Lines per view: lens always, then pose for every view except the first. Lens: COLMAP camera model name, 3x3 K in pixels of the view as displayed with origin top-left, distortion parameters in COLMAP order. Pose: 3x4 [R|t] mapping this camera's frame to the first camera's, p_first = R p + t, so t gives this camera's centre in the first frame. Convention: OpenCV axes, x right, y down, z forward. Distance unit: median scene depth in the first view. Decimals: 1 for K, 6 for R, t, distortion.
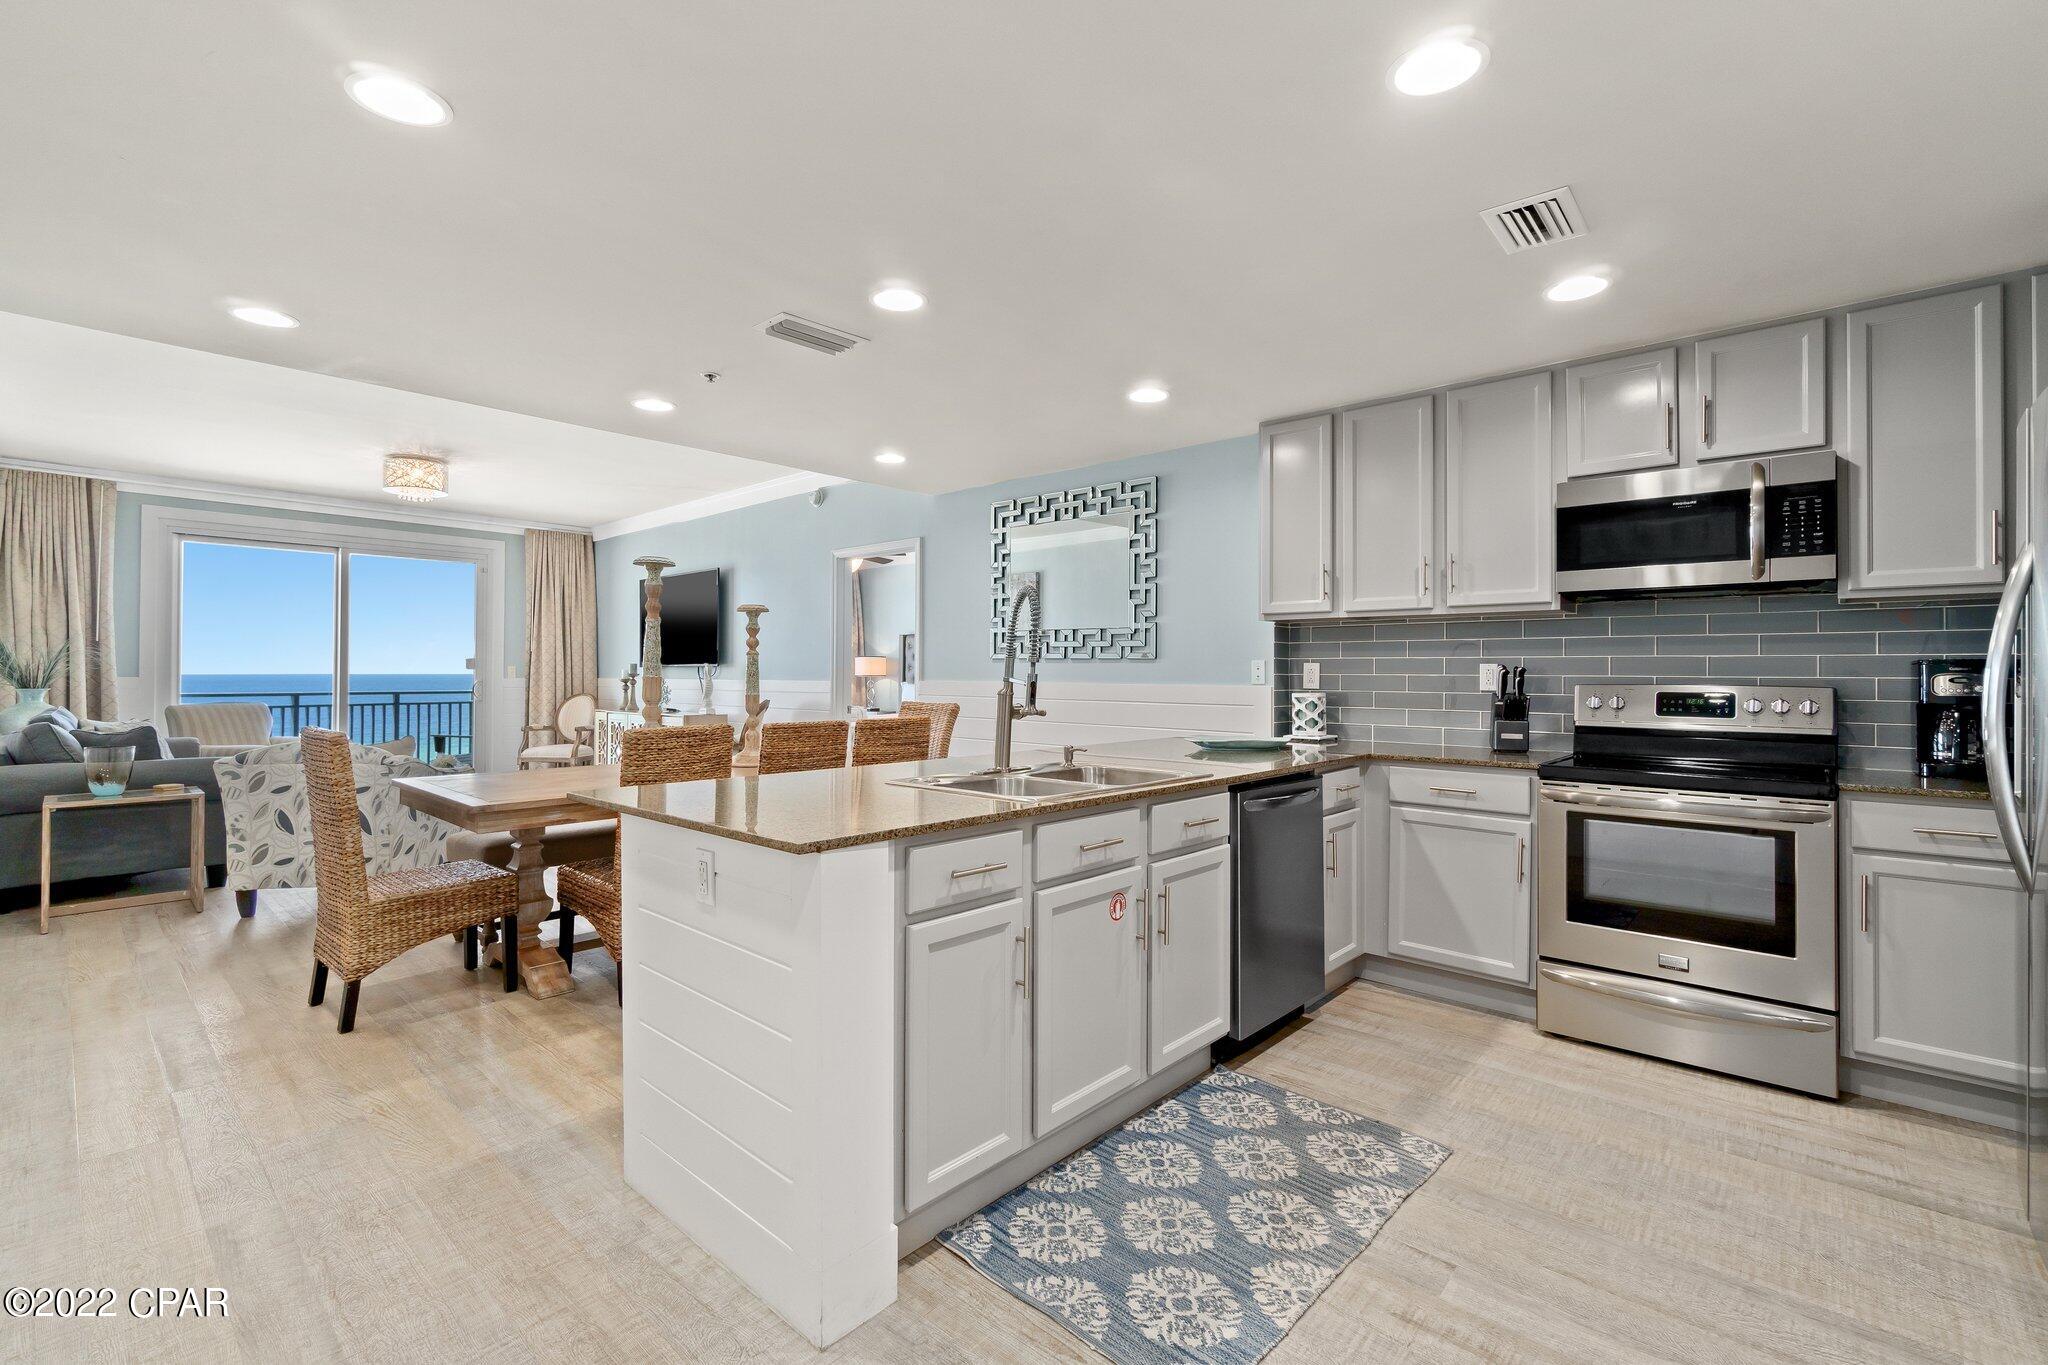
lens RADIAL K [[888.0, 0, 1029.7], [0, 888.0, 662.2], [0, 0, 1]] dist [0.001662, -0.000488]
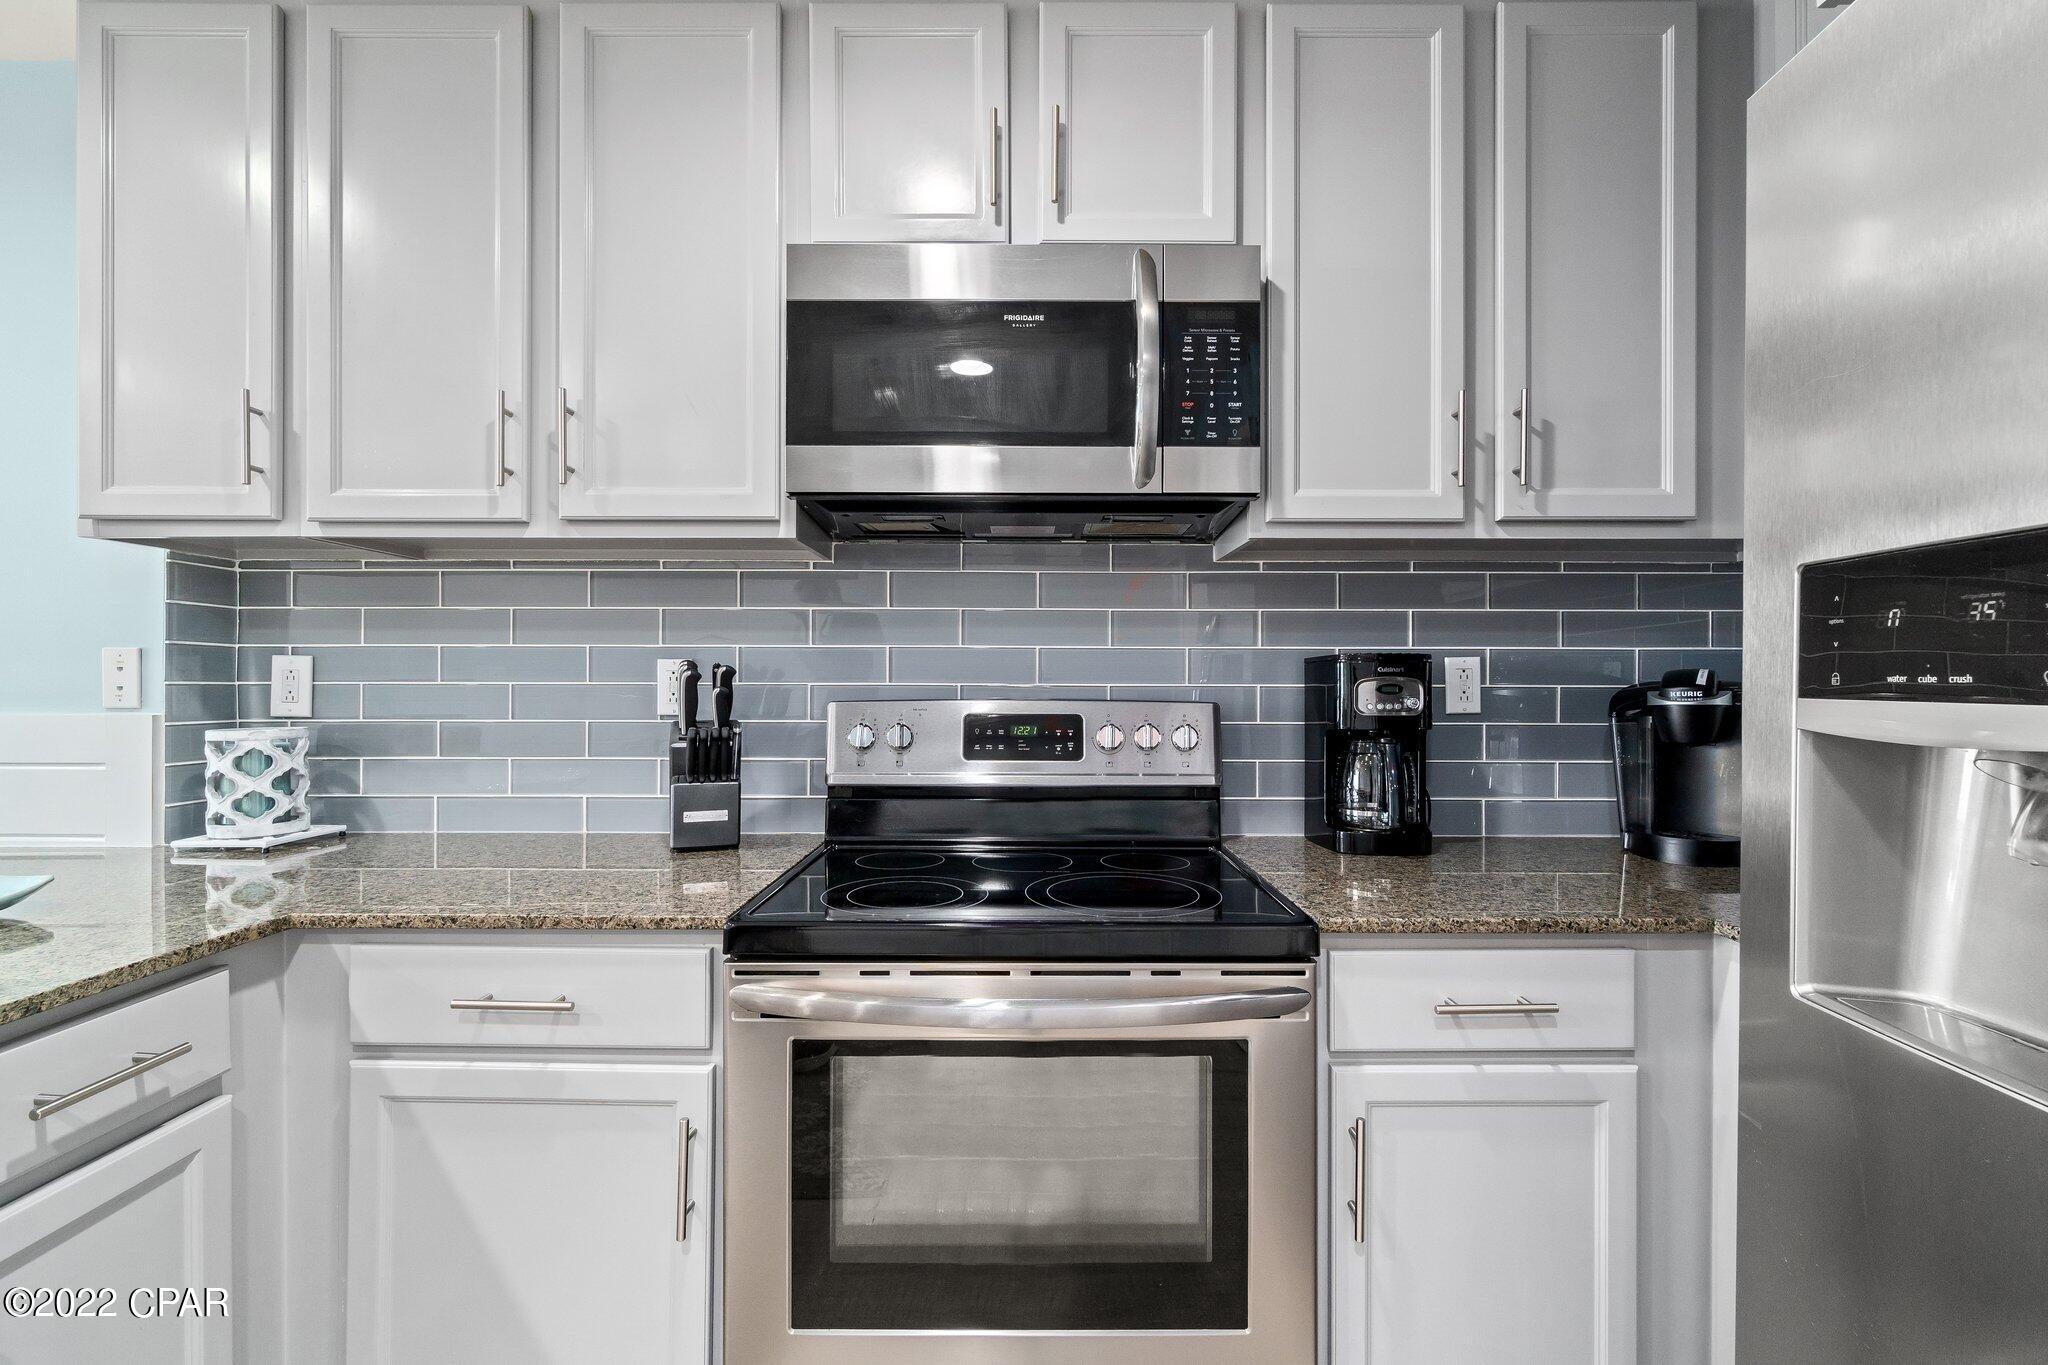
lens RADIAL K [[888.0, 0, 1027.5], [0, 888.0, 674.7], [0, 0, 1]] dist [0.001662, -0.000488]
pose [[0.738459, 0.002407, 0.674294, 0.403634], [-0.006011, 0.999977, 0.003014, 0.009157], [-0.674271, -0.006279, 0.738457, 0.623799]]
